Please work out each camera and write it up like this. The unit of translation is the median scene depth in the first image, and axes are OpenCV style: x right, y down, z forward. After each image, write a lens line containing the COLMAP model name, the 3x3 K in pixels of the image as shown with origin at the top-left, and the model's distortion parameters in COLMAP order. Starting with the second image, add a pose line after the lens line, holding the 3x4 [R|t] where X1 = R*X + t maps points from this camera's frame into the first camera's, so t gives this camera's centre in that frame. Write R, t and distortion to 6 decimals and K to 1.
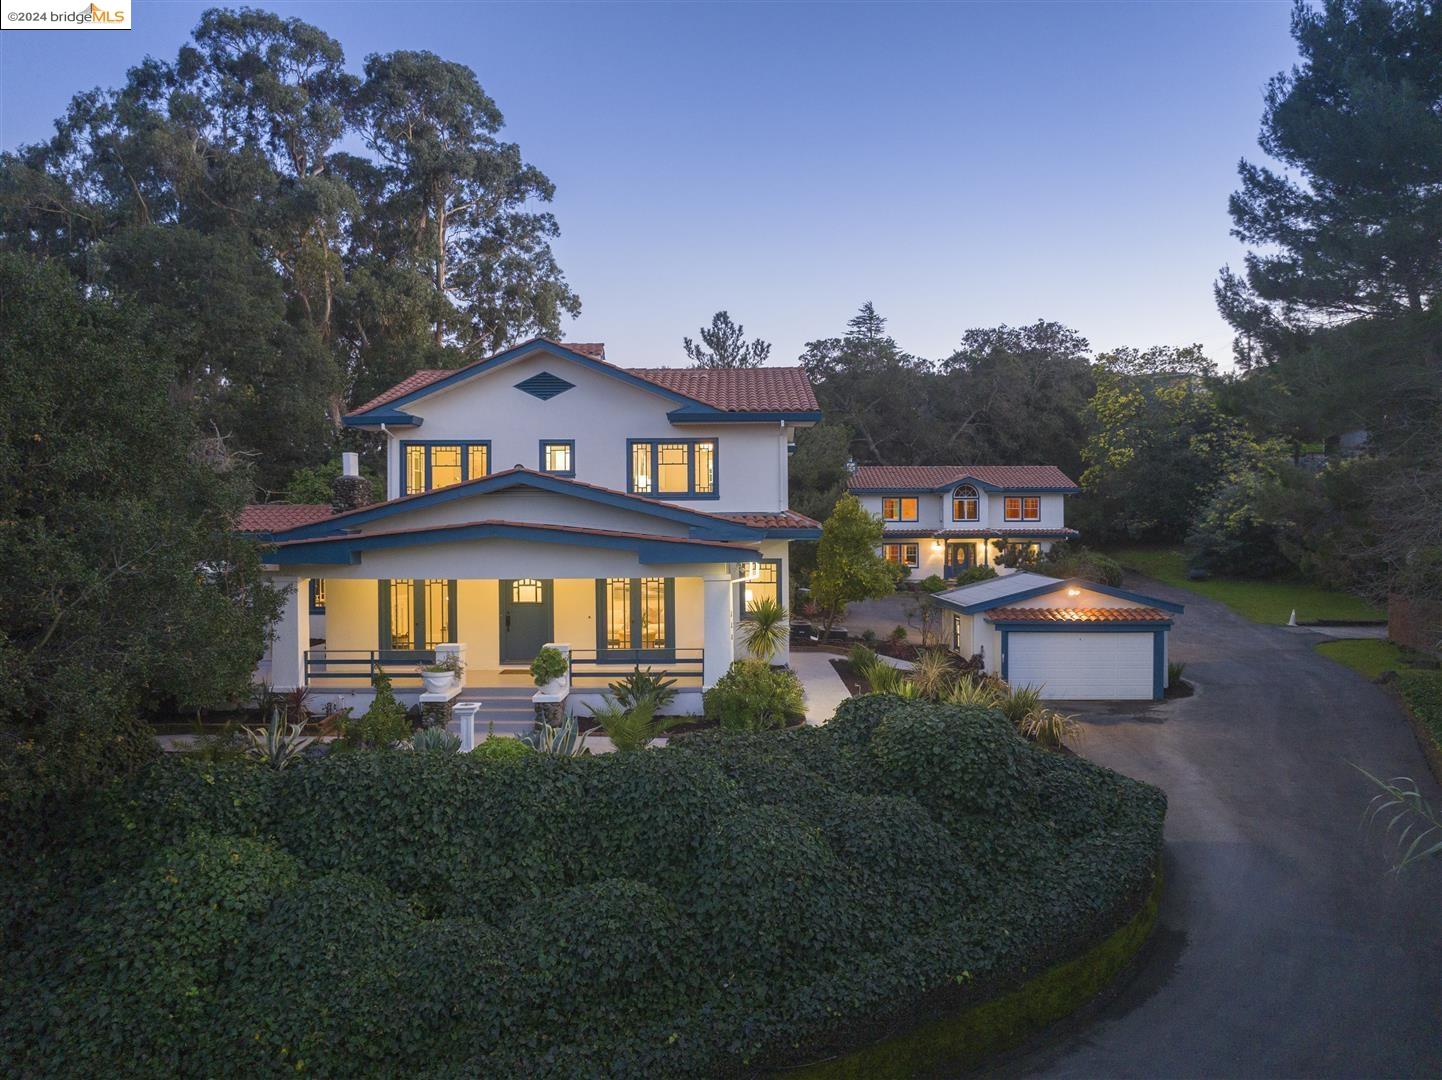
lens RADIAL K [[1026.5, 0, 721.0], [0, 1026.5, 540.0], [0, 0, 1]] dist [-0.035902, -0.008110]
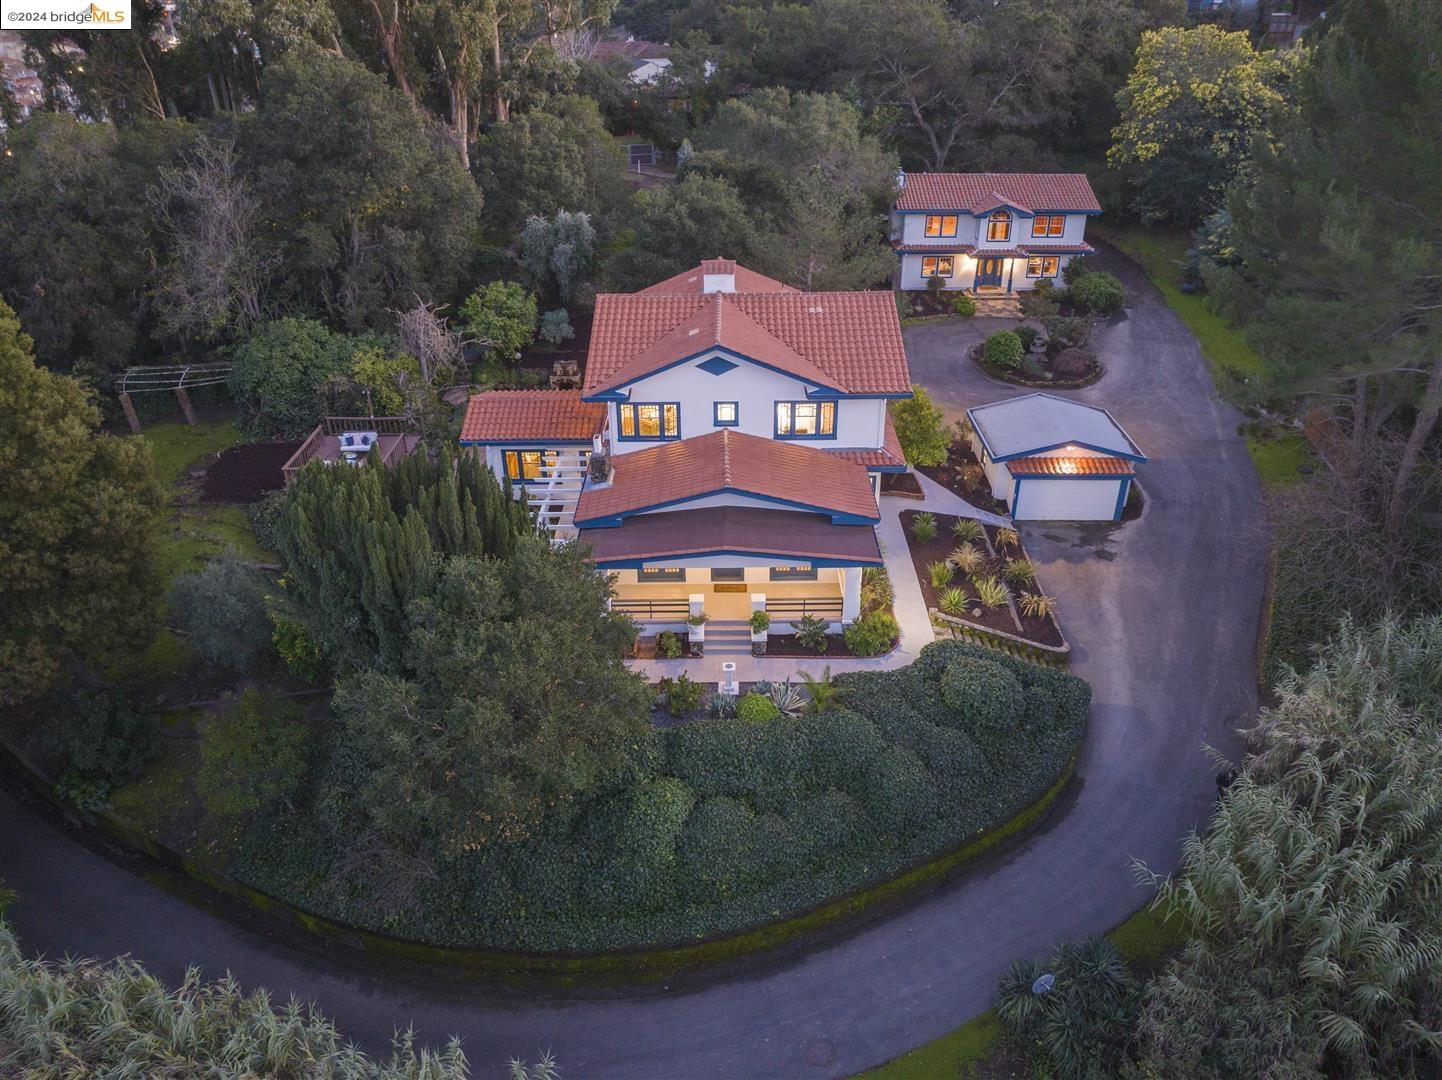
lens RADIAL K [[1026.5, 0, 721.0], [0, 1026.5, 540.0], [0, 0, 1]] dist [-0.035902, -0.008110]
pose [[0.999954, -0.008686, 0.003994, -0.149802], [0.005687, 0.876290, 0.481751, -0.533370], [-0.007685, -0.481707, 0.876299, -0.304919]]
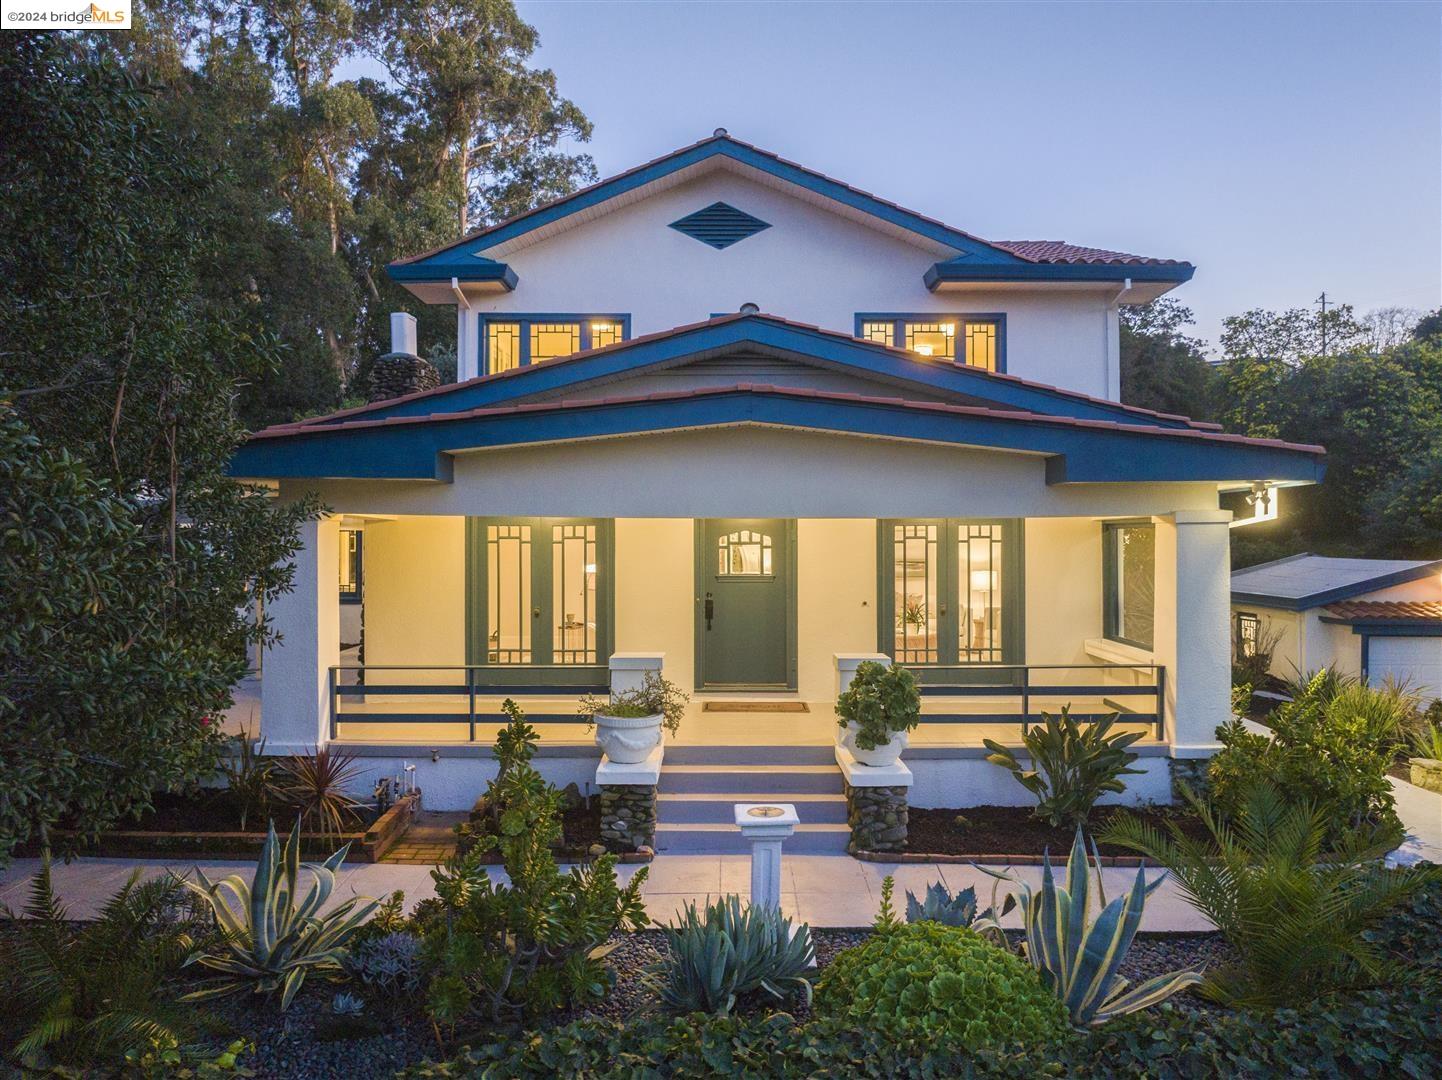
lens RADIAL K [[1026.5, 0, 721.0], [0, 1026.5, 540.0], [0, 0, 1]] dist [-0.035902, -0.008110]
pose [[0.999956, 0.005585, 0.007497, -0.150280], [-0.005532, 0.999960, -0.007055, 0.033961], [-0.007537, 0.007013, 0.999947, 0.341123]]
